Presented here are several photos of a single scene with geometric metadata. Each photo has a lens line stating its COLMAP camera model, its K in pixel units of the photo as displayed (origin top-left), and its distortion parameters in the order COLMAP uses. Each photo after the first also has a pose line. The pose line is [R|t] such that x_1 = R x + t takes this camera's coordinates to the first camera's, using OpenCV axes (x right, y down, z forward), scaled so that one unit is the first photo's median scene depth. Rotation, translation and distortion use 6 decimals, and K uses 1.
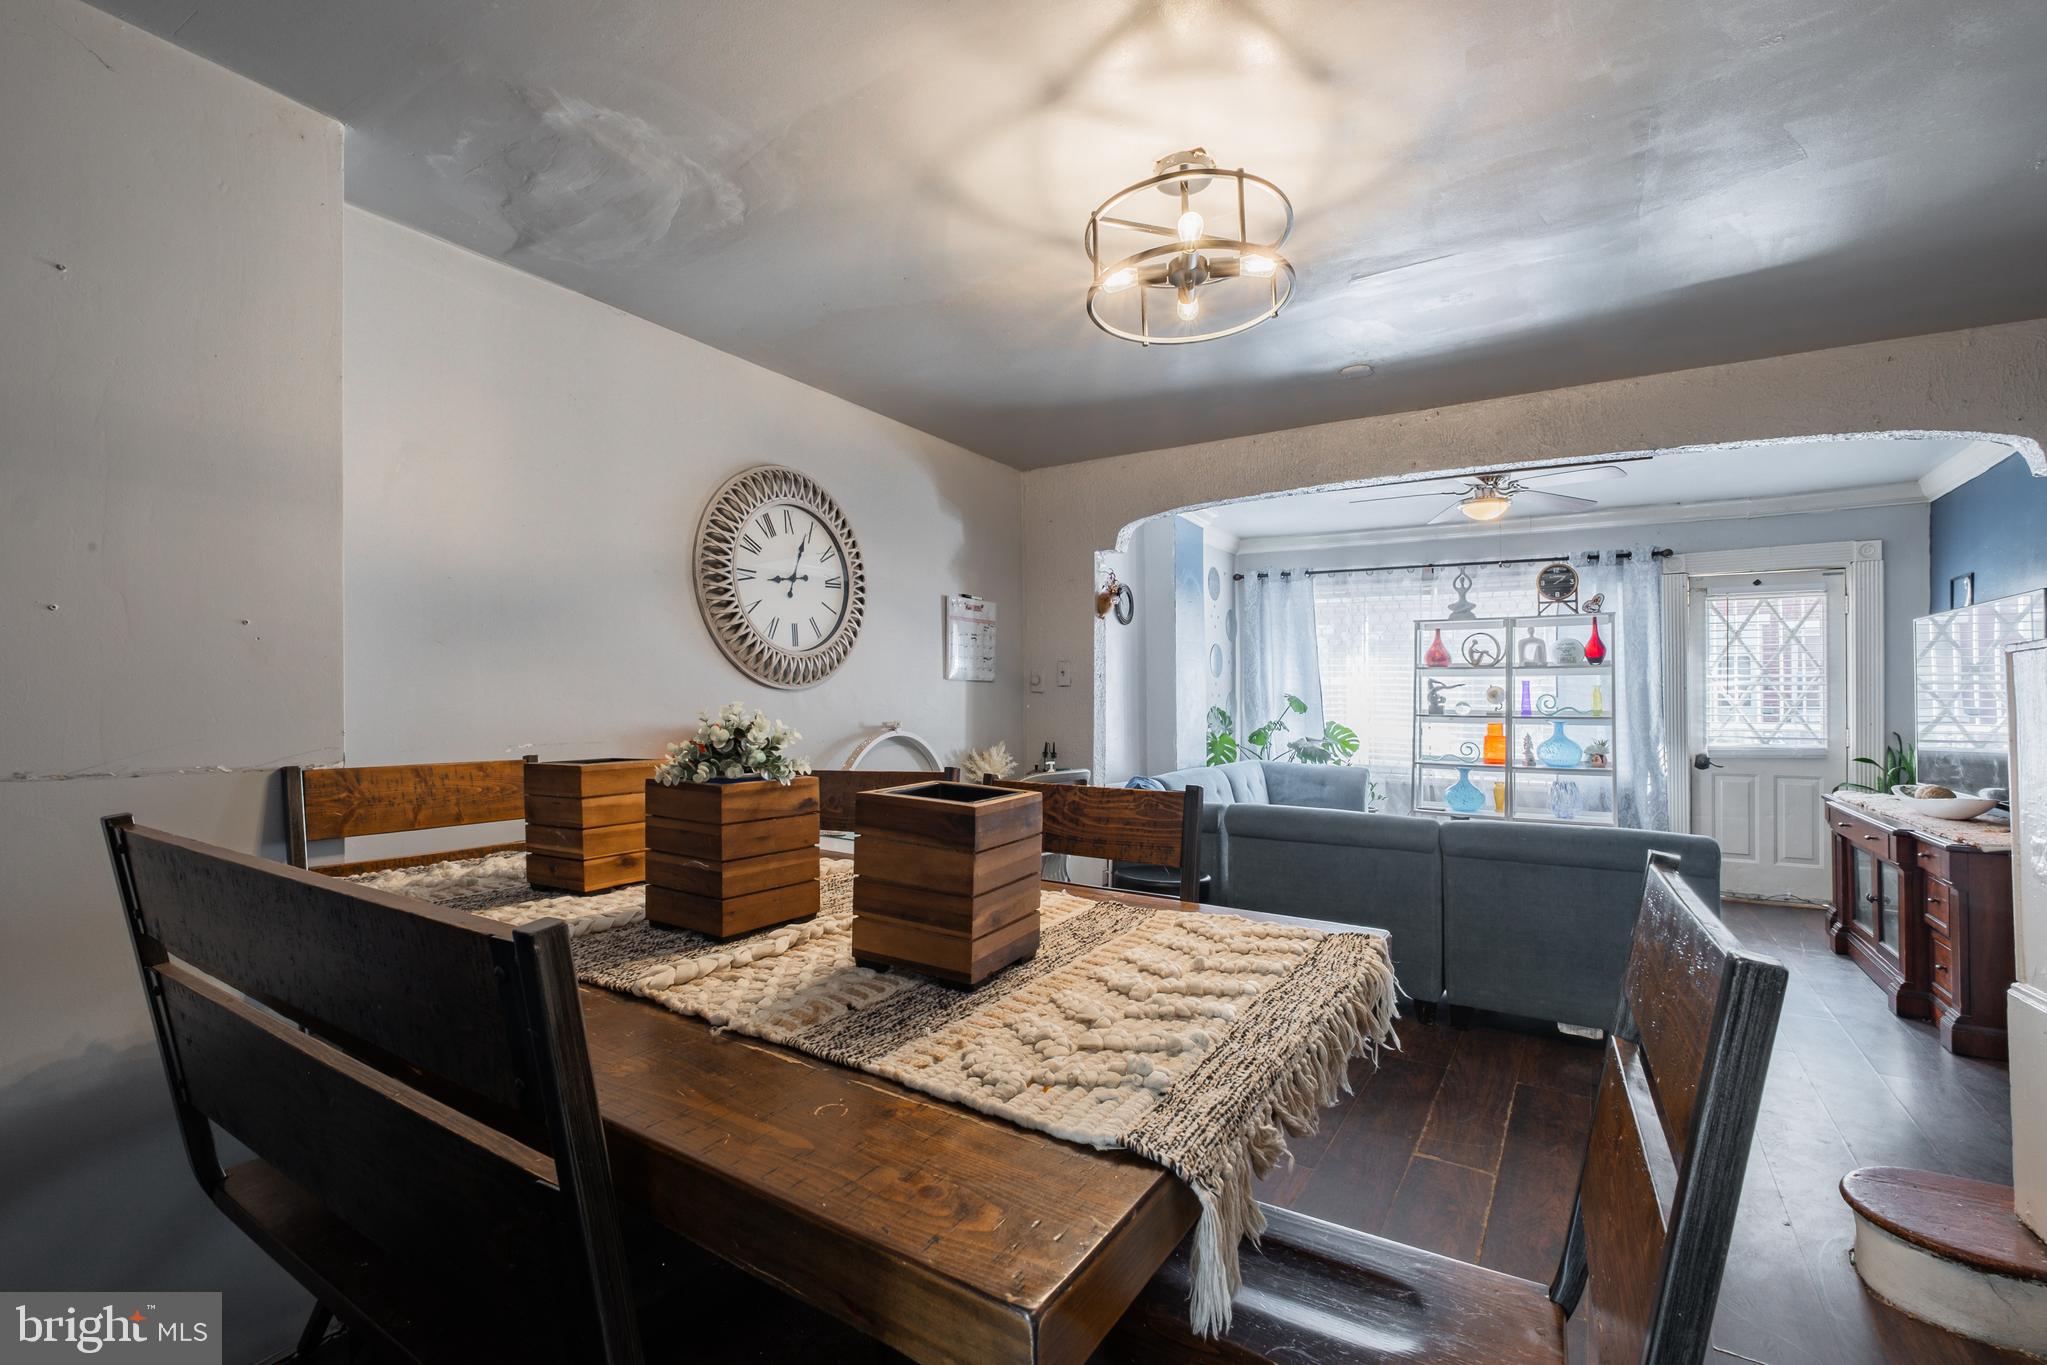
lens RADIAL K [[879.6, 0, 1034.5], [0, 879.6, 691.7], [0, 0, 1]] dist [0.001542, -0.005701]
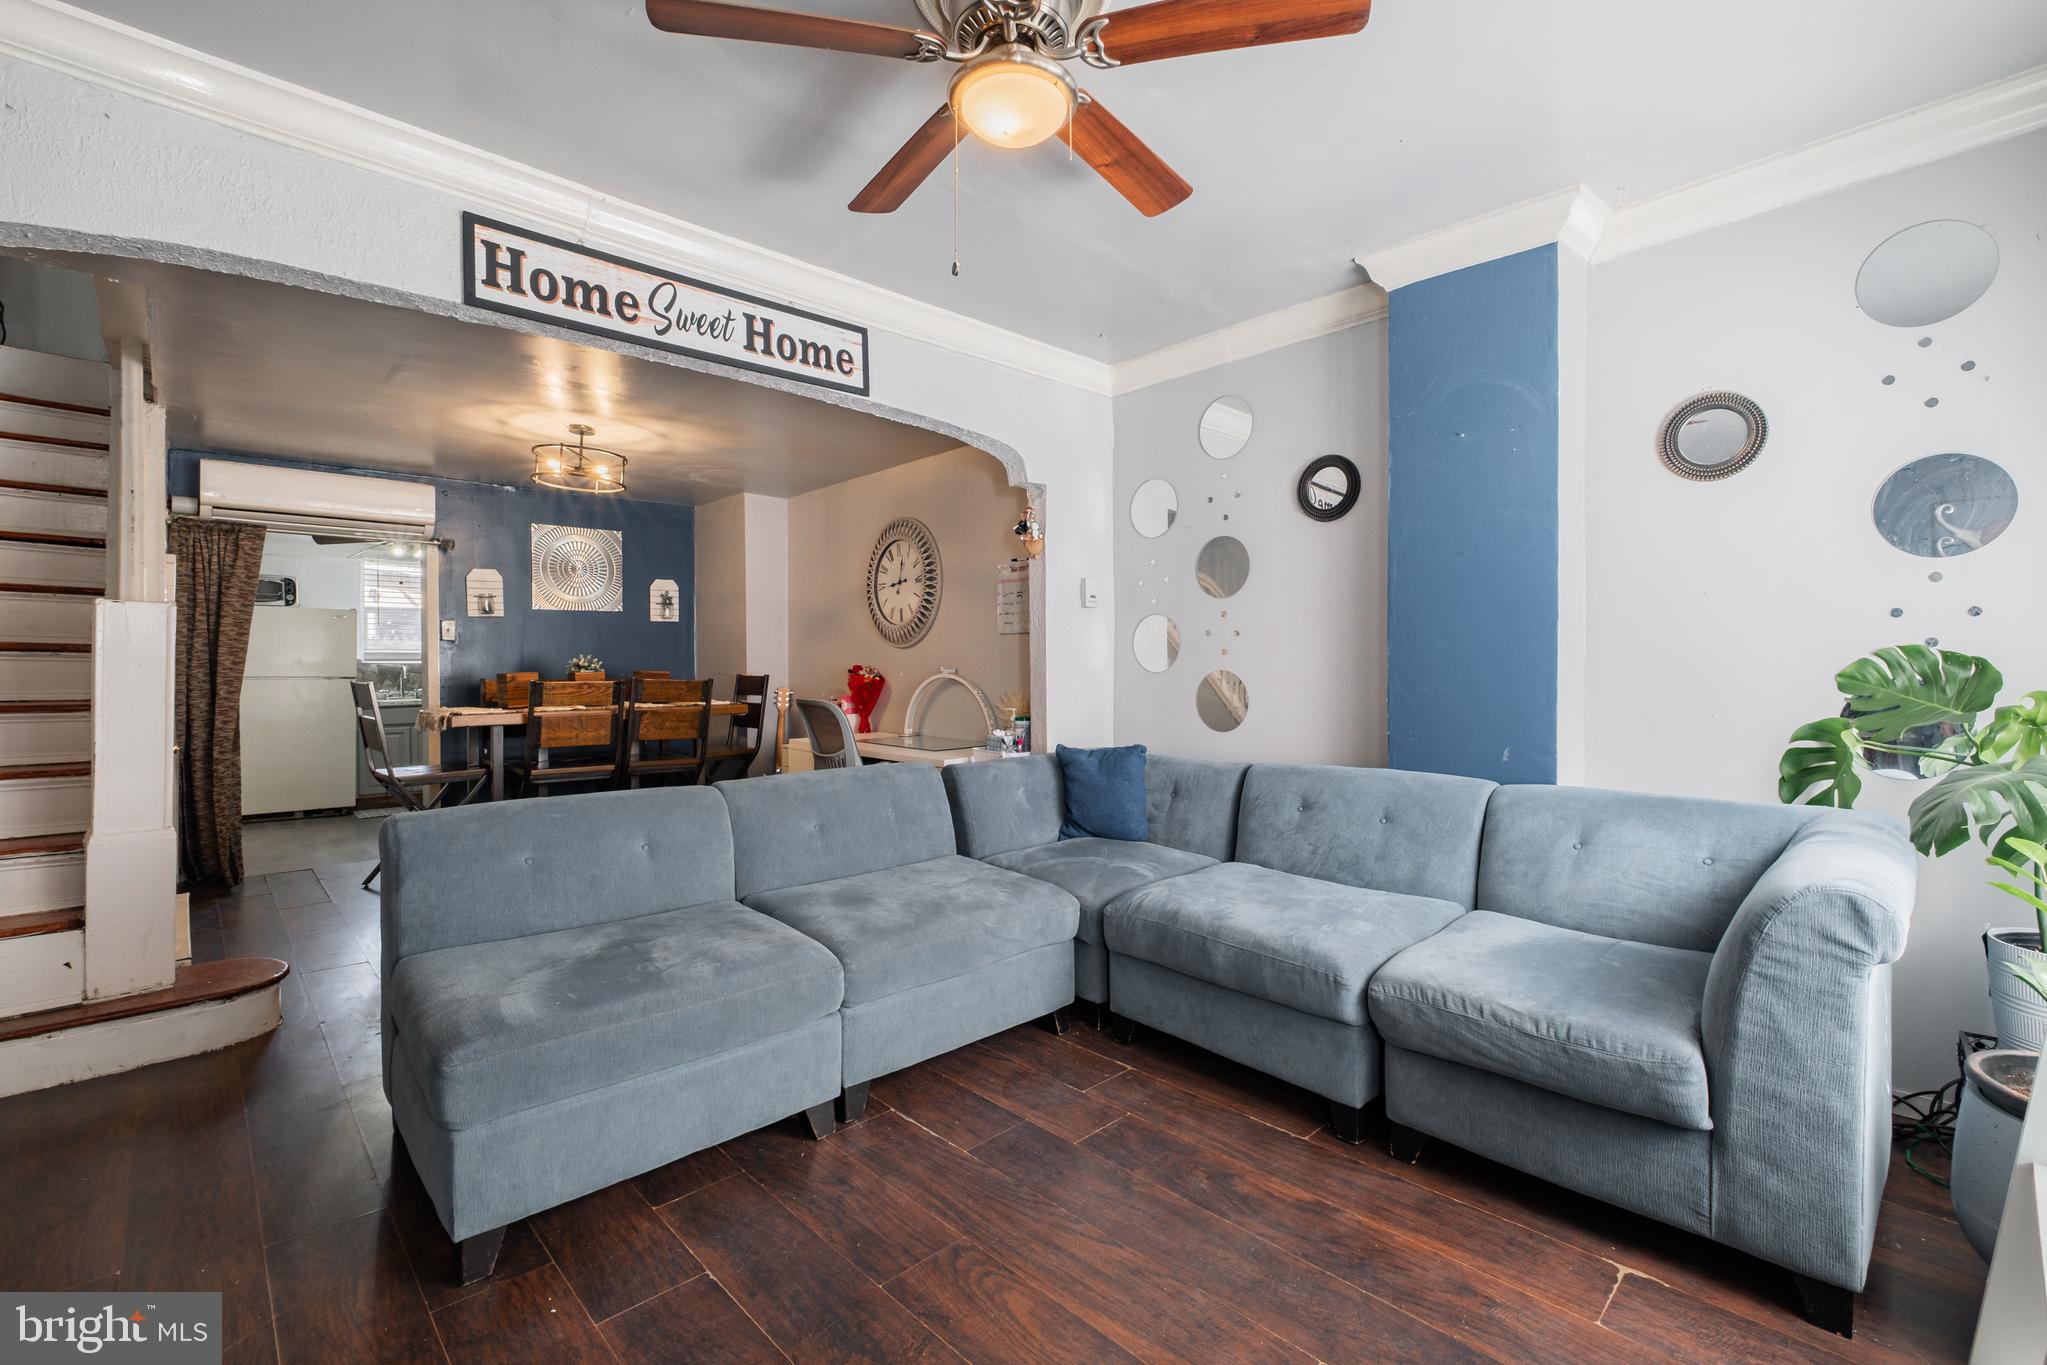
lens RADIAL K [[879.6, 0, 1032.6], [0, 879.6, 669.9], [0, 0, 1]] dist [0.001542, -0.005701]
pose [[-0.240739, -0.002125, -0.970588, 0.690155], [0.011666, 0.999919, -0.005083, 0.027599], [0.970520, -0.012546, -0.240694, 0.867638]]
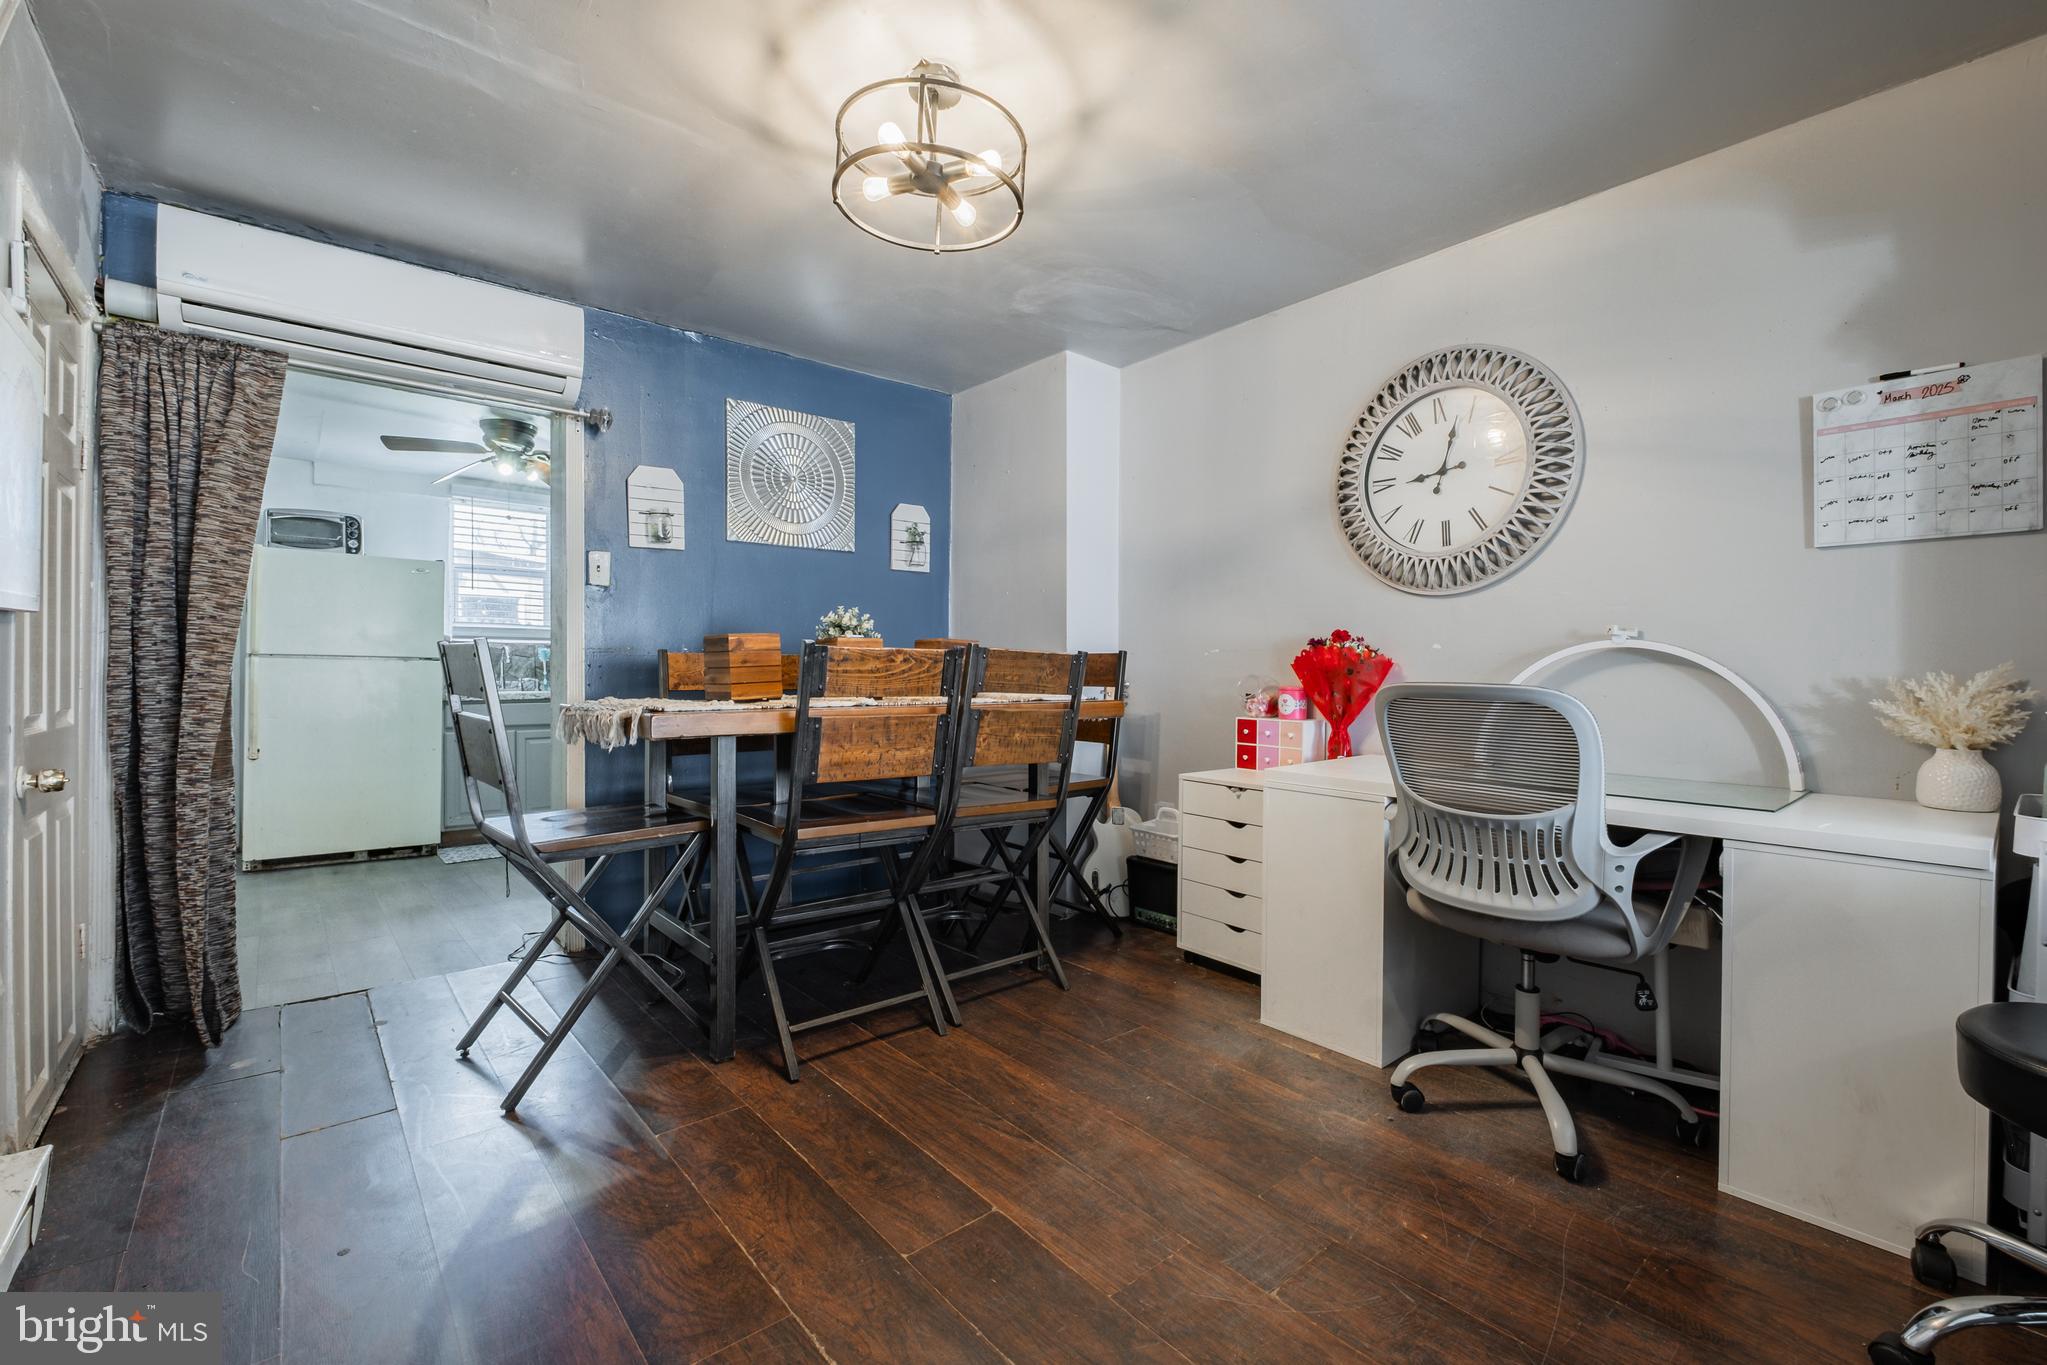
lens RADIAL K [[879.6, 0, 1040.4], [0, 879.6, 677.6], [0, 0, 1]] dist [0.001542, -0.005701]
pose [[-0.293626, -0.003375, -0.955914, 0.368097], [0.001749, 0.999990, -0.004068, 0.044340], [0.955919, -0.002866, -0.293618, 0.455405]]
